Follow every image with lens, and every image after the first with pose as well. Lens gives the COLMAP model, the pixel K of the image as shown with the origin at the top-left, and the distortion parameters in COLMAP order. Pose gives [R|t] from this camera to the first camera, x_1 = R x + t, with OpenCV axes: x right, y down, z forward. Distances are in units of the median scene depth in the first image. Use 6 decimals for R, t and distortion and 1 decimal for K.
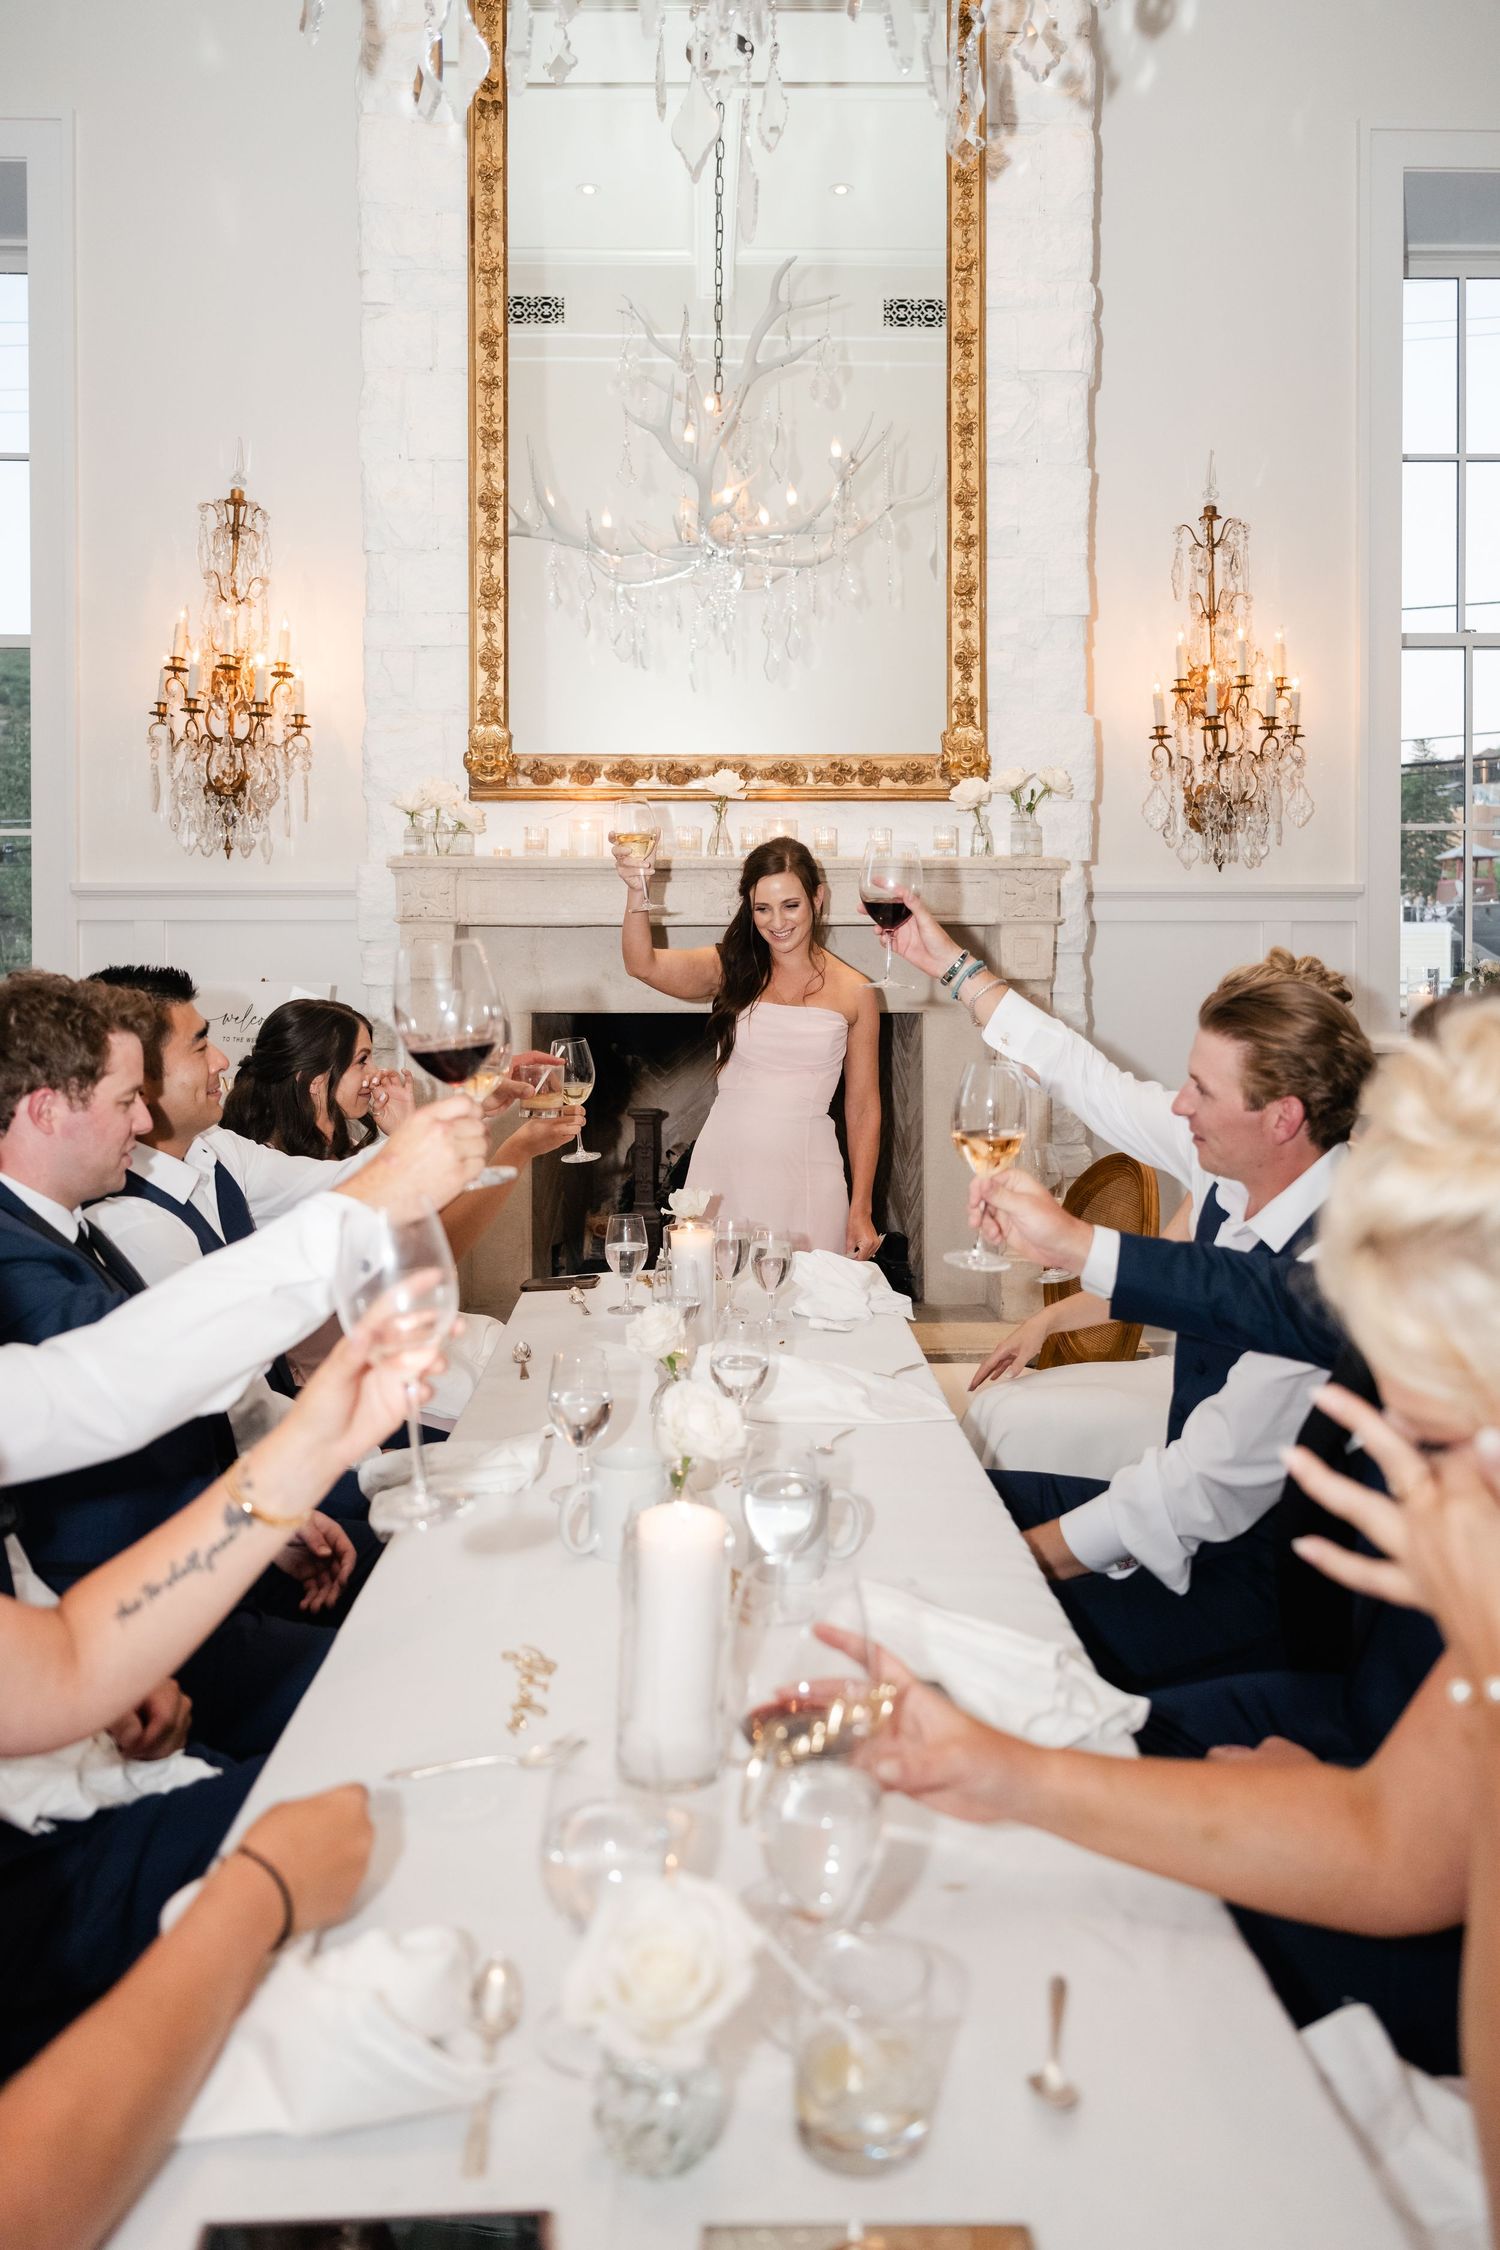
lens RADIAL K [[1579.5, 0, 746.2], [0, 1579.5, 981.5], [0, 0, 1]] dist [-0.001358, -0.000441]
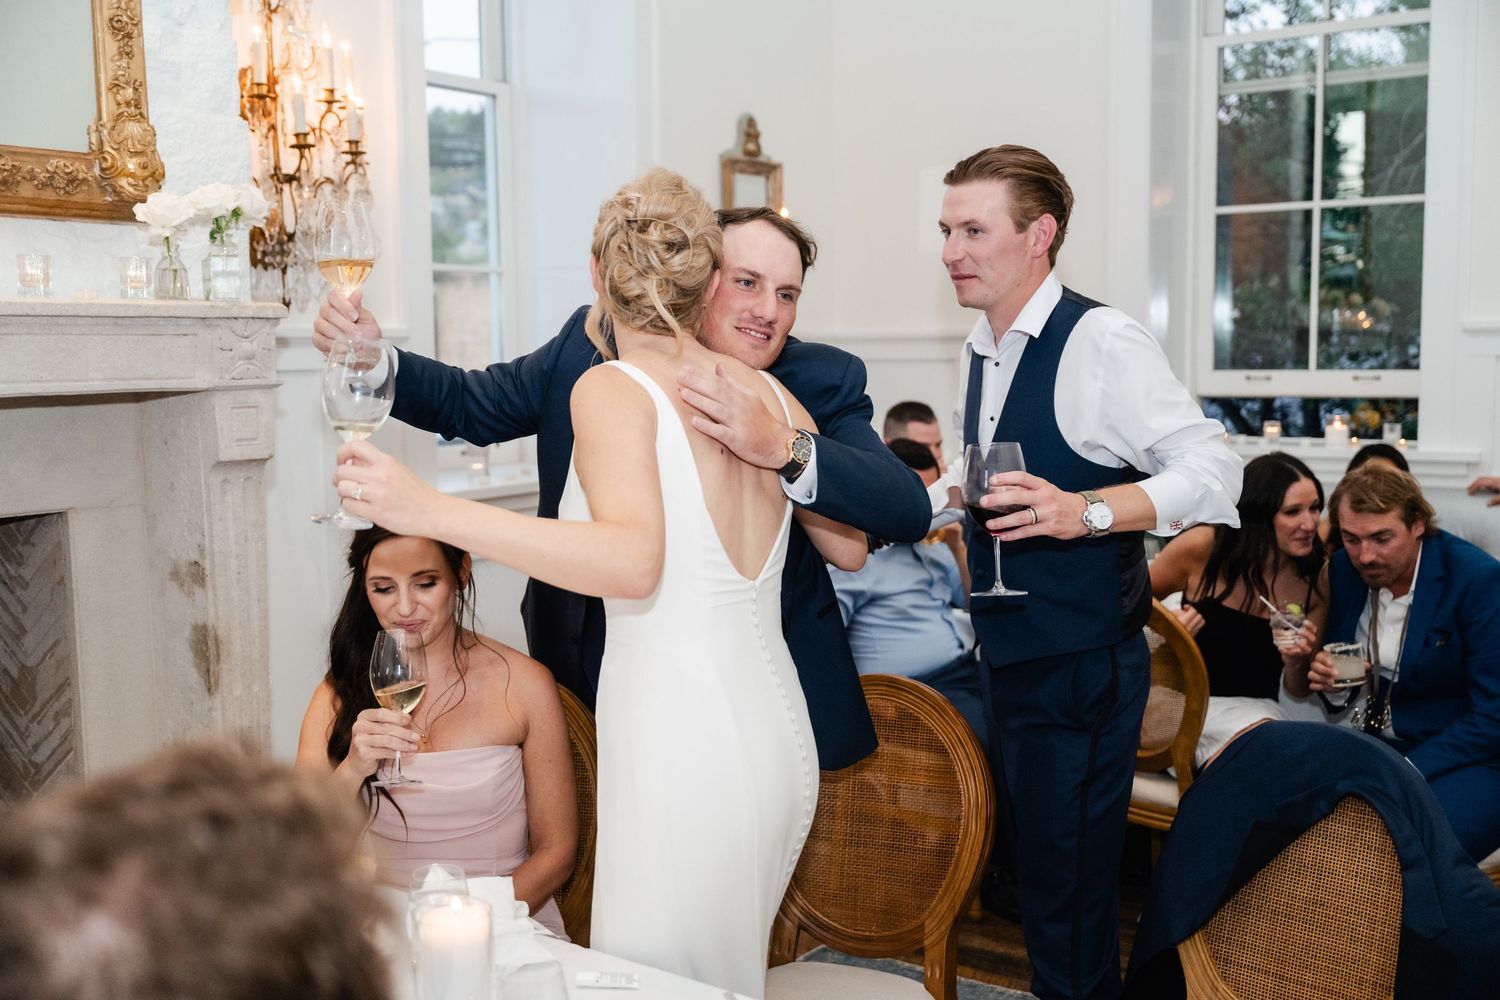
lens RADIAL K [[1565.5, 0, 750.0], [0, 1565.5, 500.0], [0, 0, 1]] dist [0.007596, 0.003702]
pose [[0.588348, -0.085949, 0.804027, -0.290777], [0.029555, 0.995956, 0.084839, -0.038827], [-0.808068, -0.026152, 0.588509, 0.333309]]
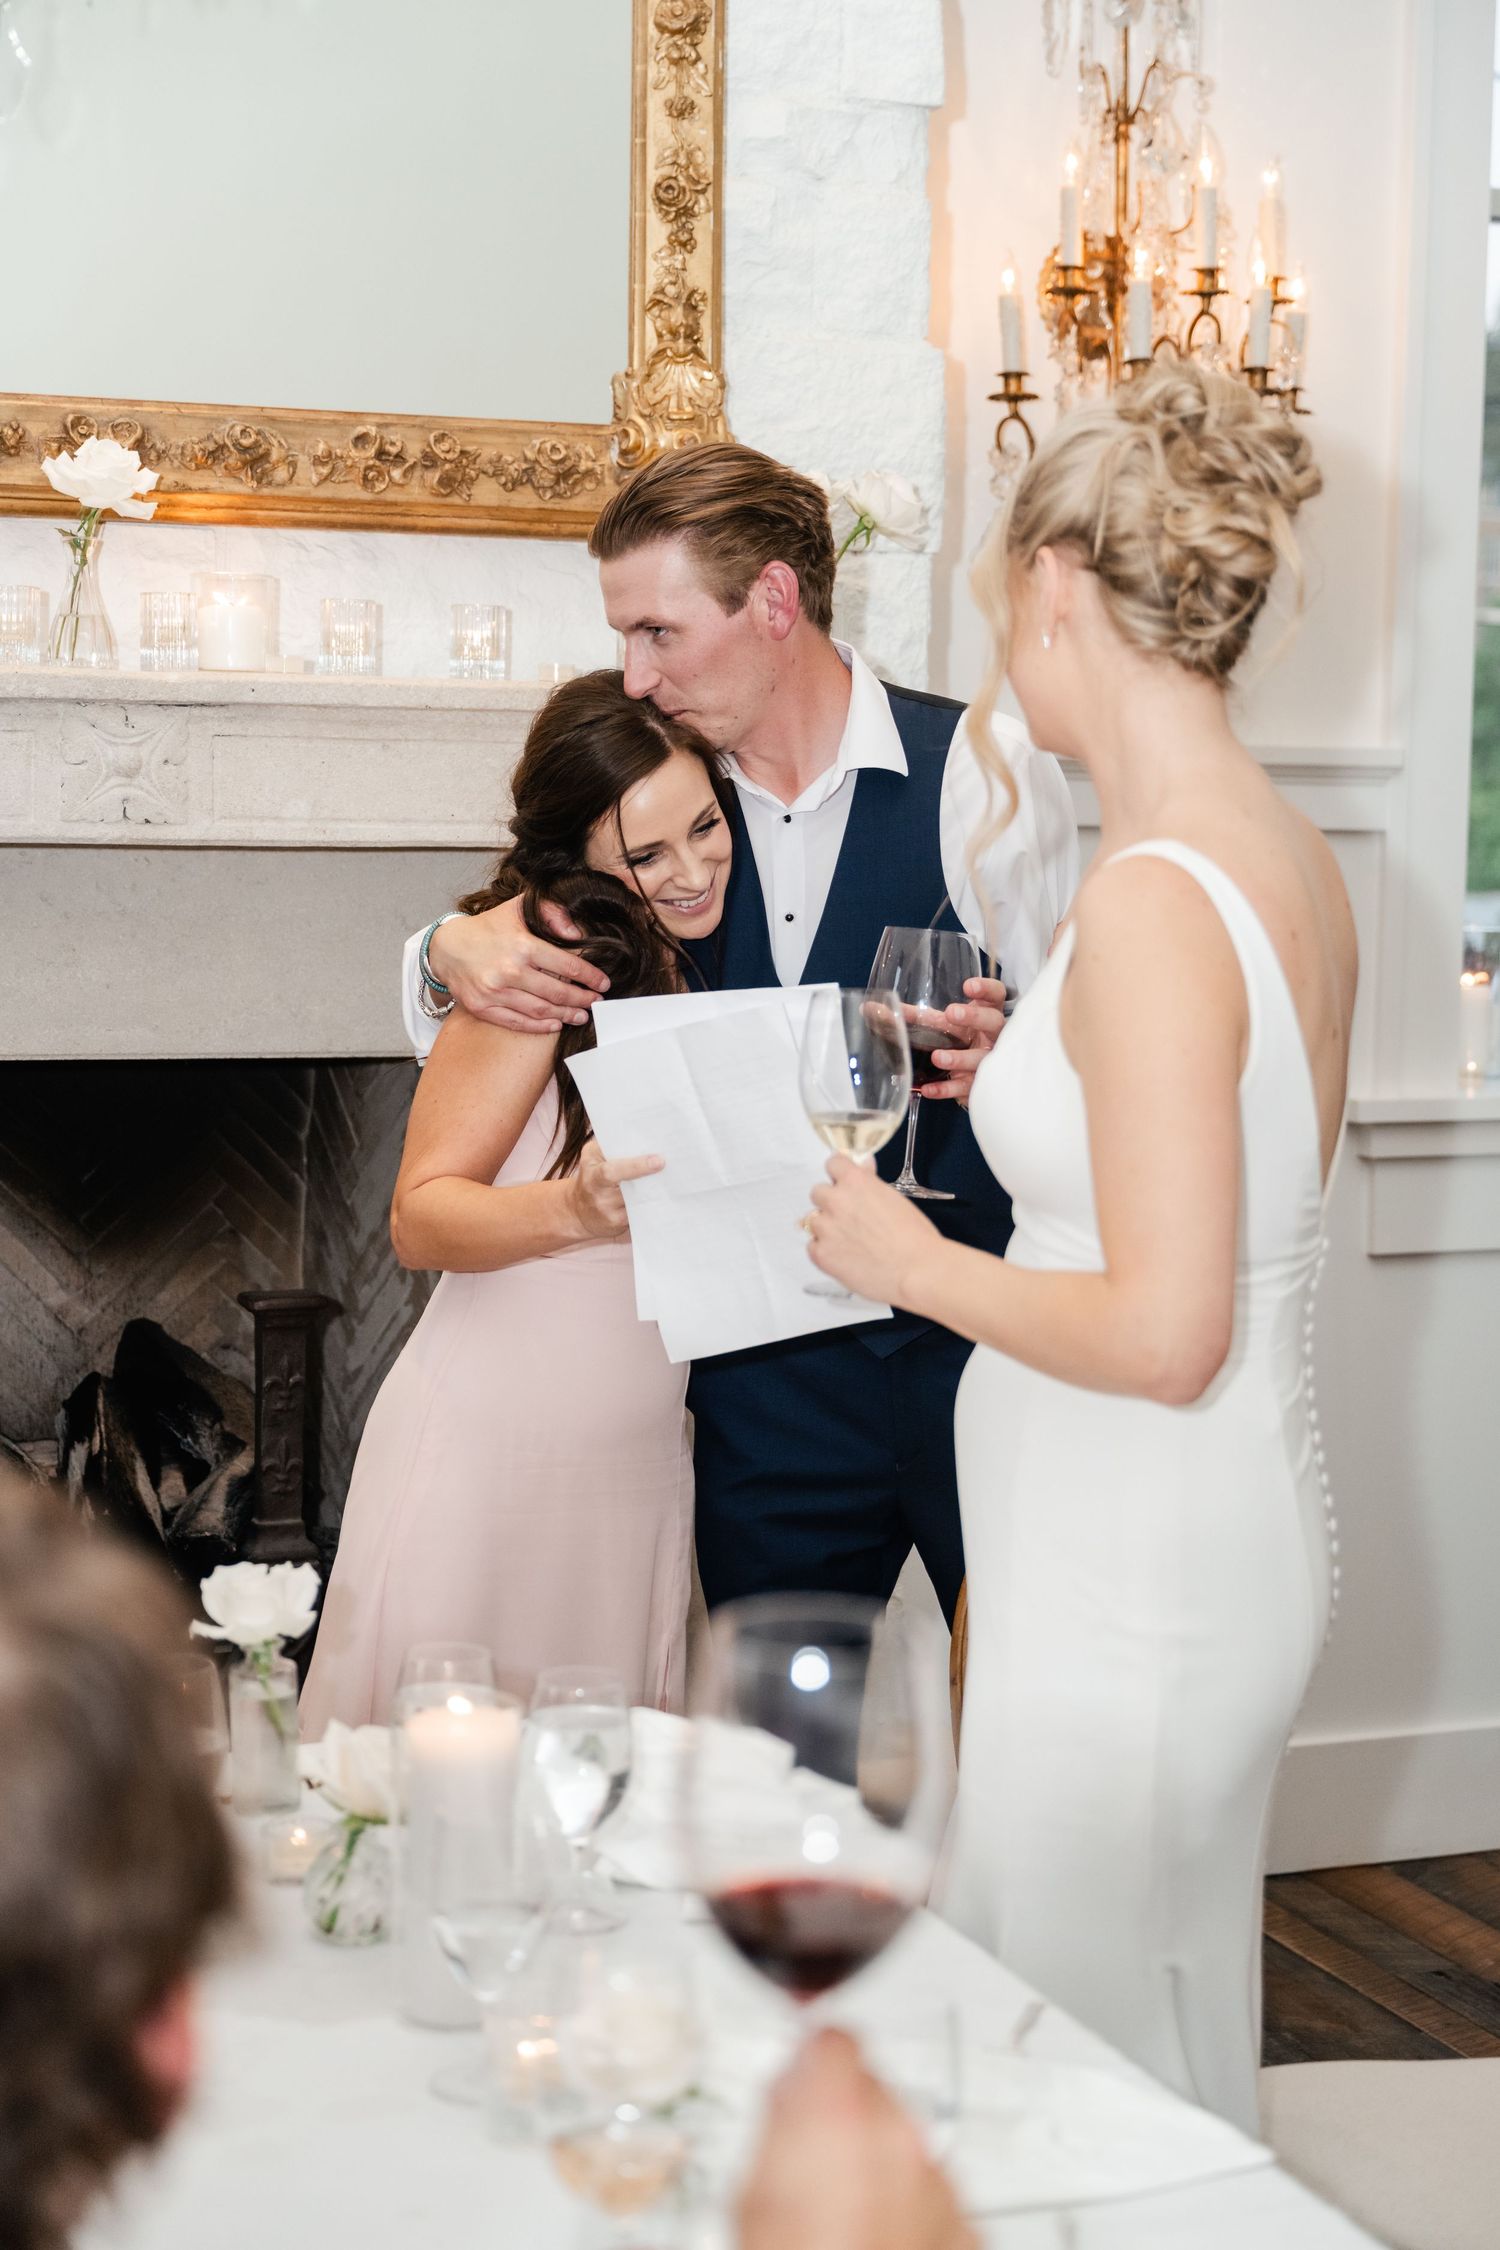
lens RADIAL K [[3649.1, 0, 750.0], [0, 3649.1, 1125.0], [0, 0, 1]] dist [-0.008319, 0.106395]
pose [[0.937687, -0.014016, 0.347198, -0.173861], [-0.012306, 0.997220, 0.073491, -0.033916], [-0.347263, -0.073184, 0.934908, 0.095314]]
